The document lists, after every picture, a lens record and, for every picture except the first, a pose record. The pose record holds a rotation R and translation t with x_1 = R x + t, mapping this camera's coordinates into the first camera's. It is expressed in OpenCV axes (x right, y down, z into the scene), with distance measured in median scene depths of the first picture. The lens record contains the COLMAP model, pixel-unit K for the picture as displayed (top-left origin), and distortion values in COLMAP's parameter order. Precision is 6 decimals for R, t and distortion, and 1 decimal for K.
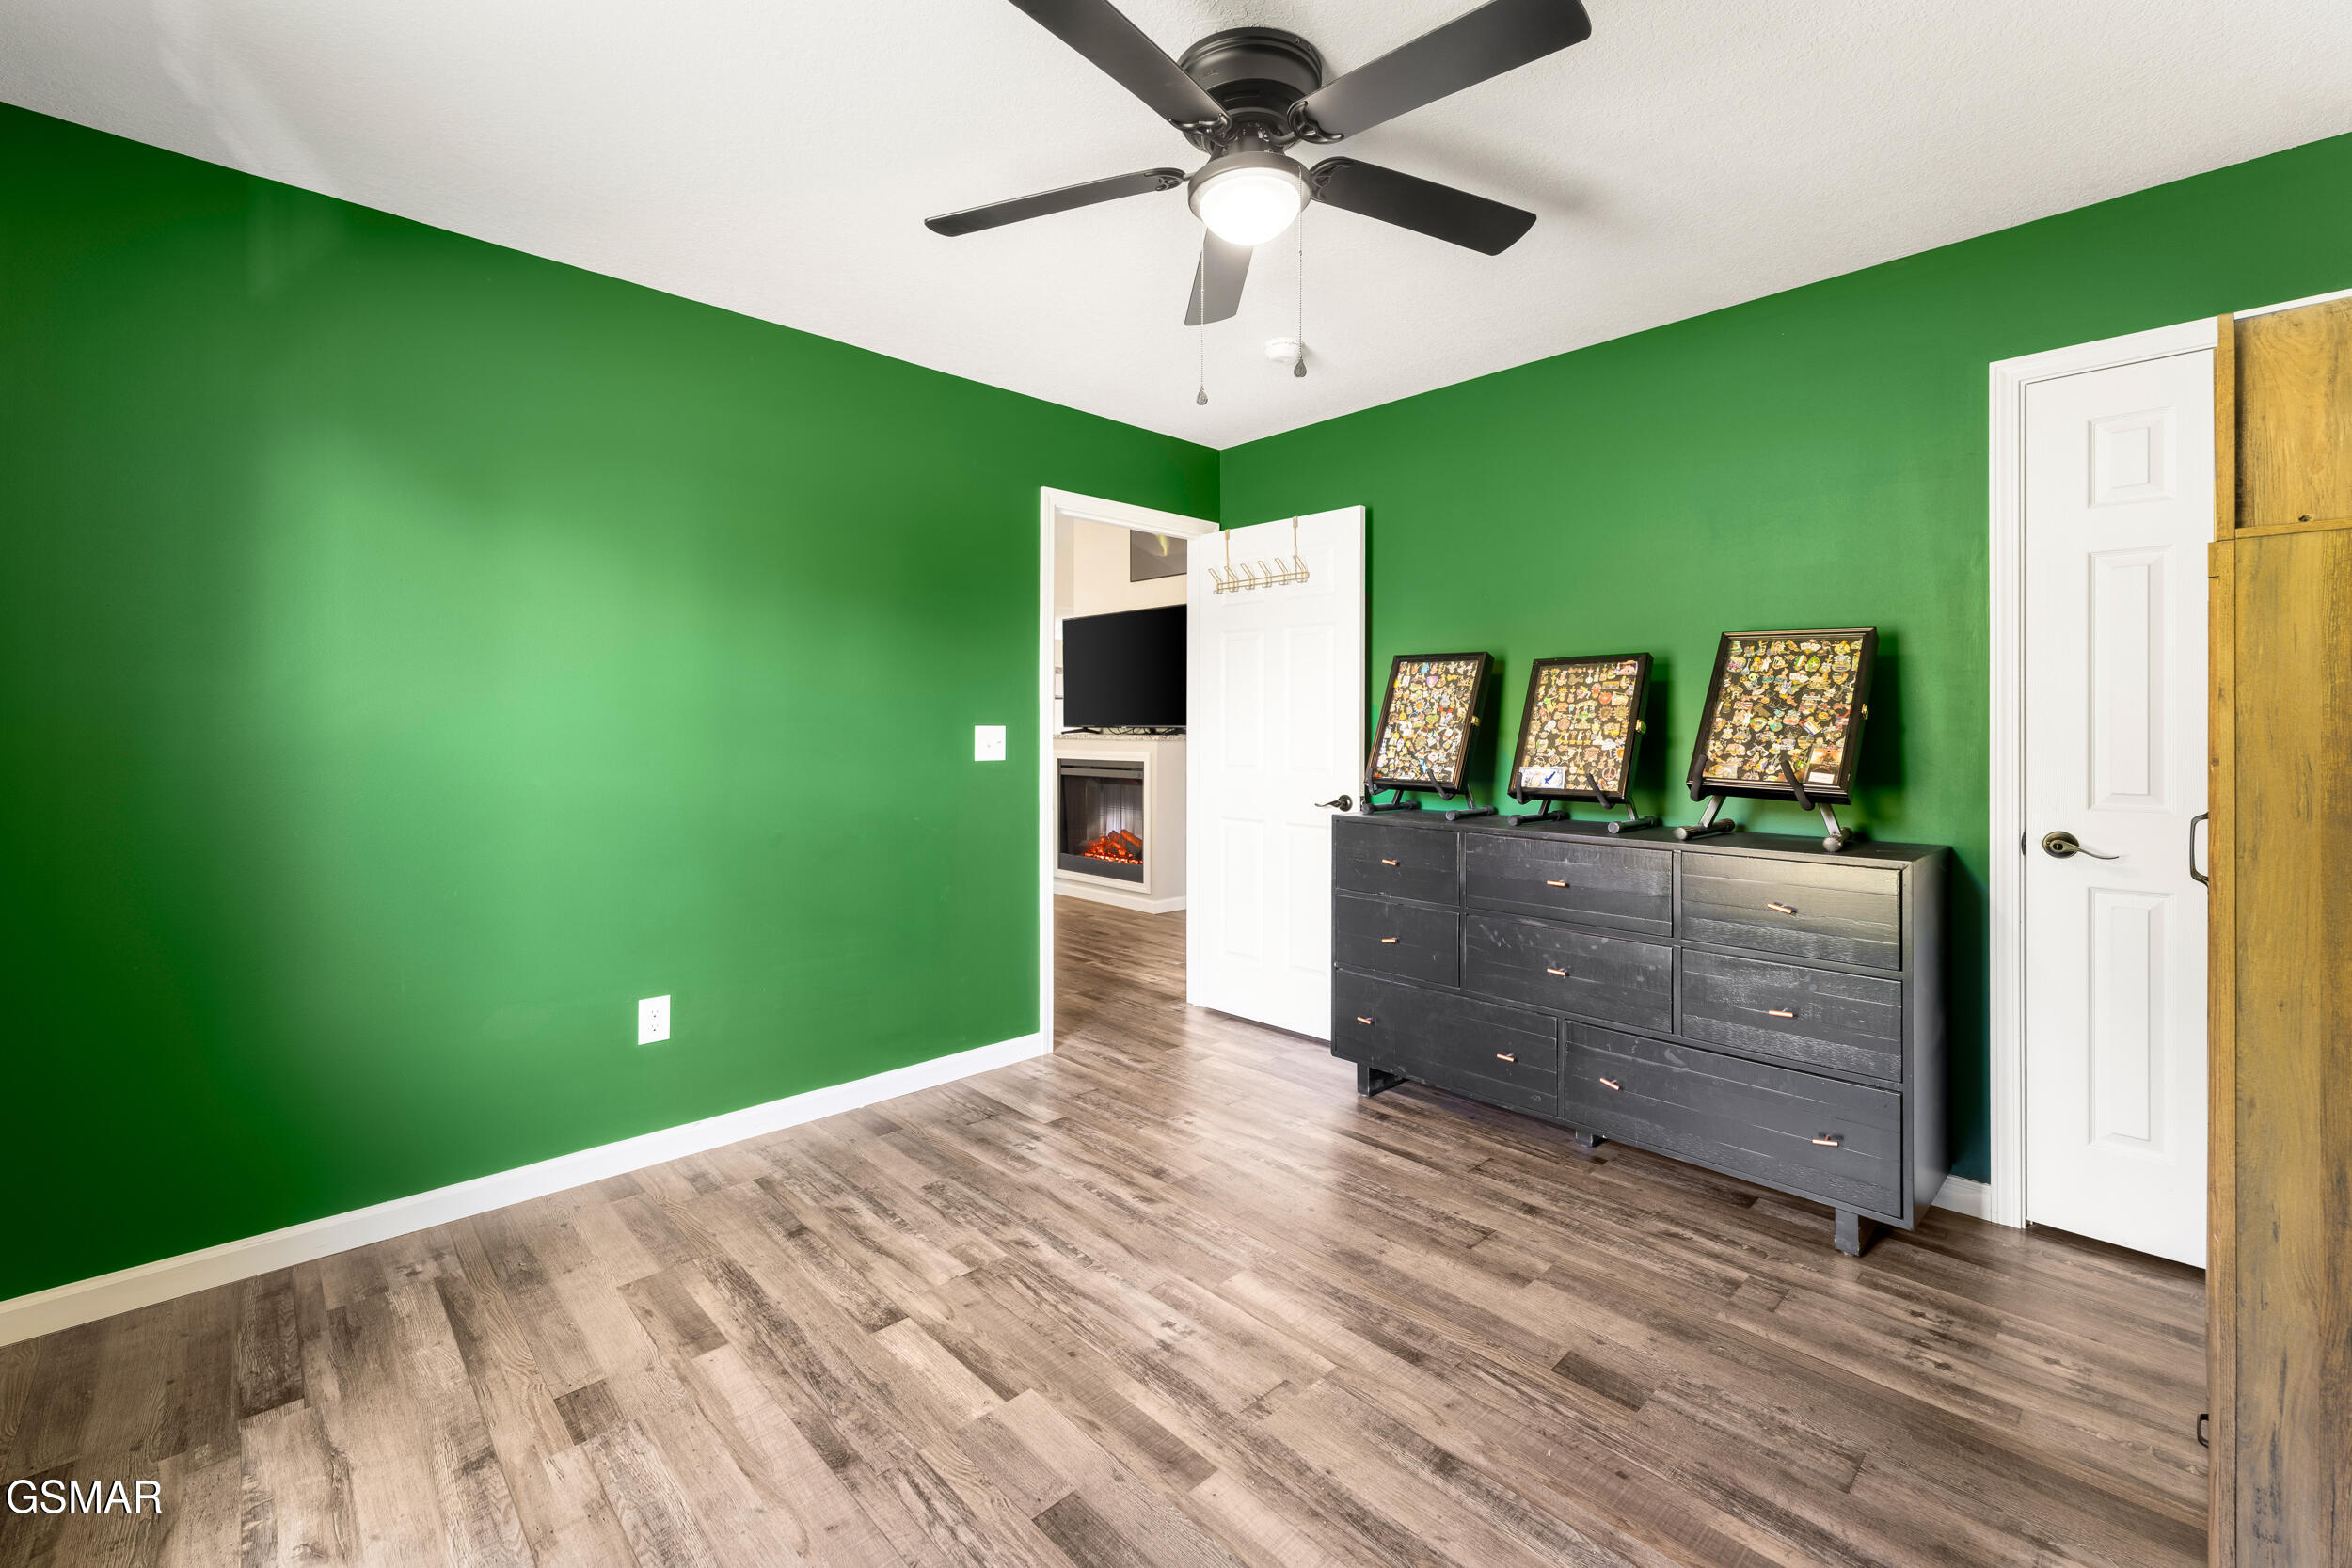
lens RADIAL K [[994.4, 0, 1177.1], [0, 994.4, 723.7], [0, 0, 1]] dist [0.000618, 0.000090]
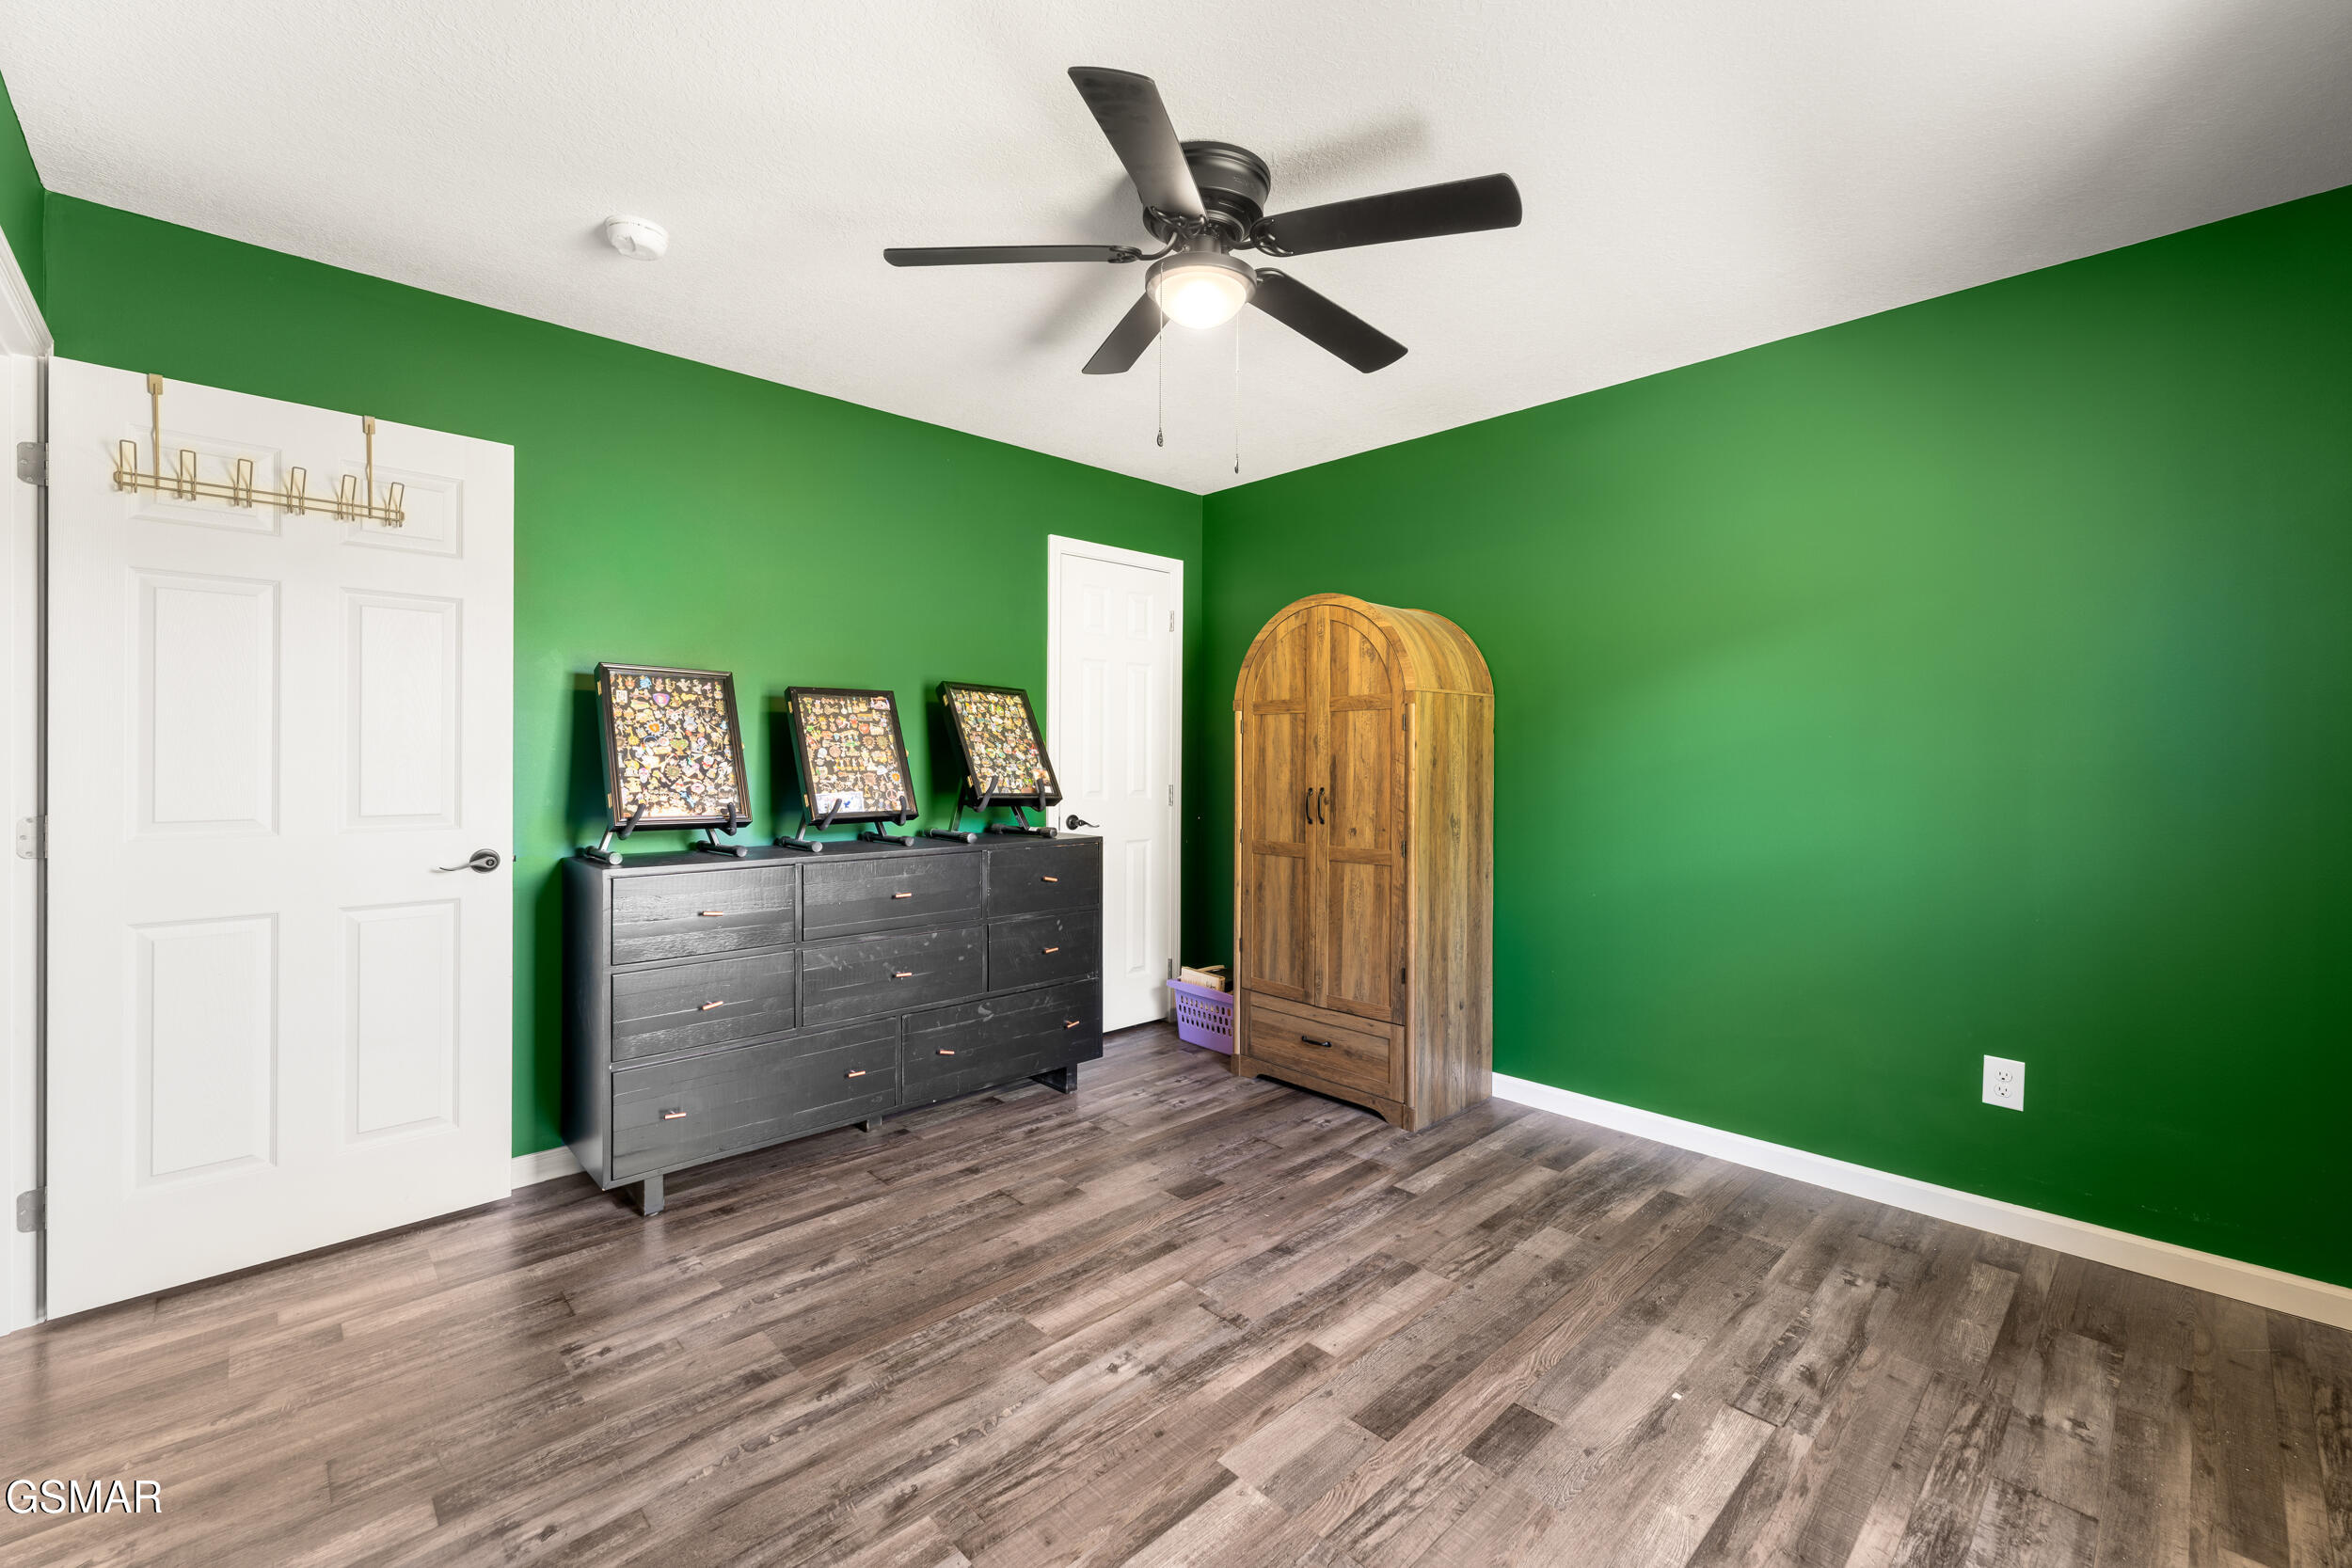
lens RADIAL K [[973.1, 0, 1178.0], [0, 973.1, 765.0], [0, 0, 1]] dist [0.000737, 0.000157]
pose [[0.001601, -0.009252, 0.999956, -0.885310], [-0.006955, 0.999933, 0.009263, 0.003536], [-0.999975, -0.006969, 0.001537, 0.868879]]
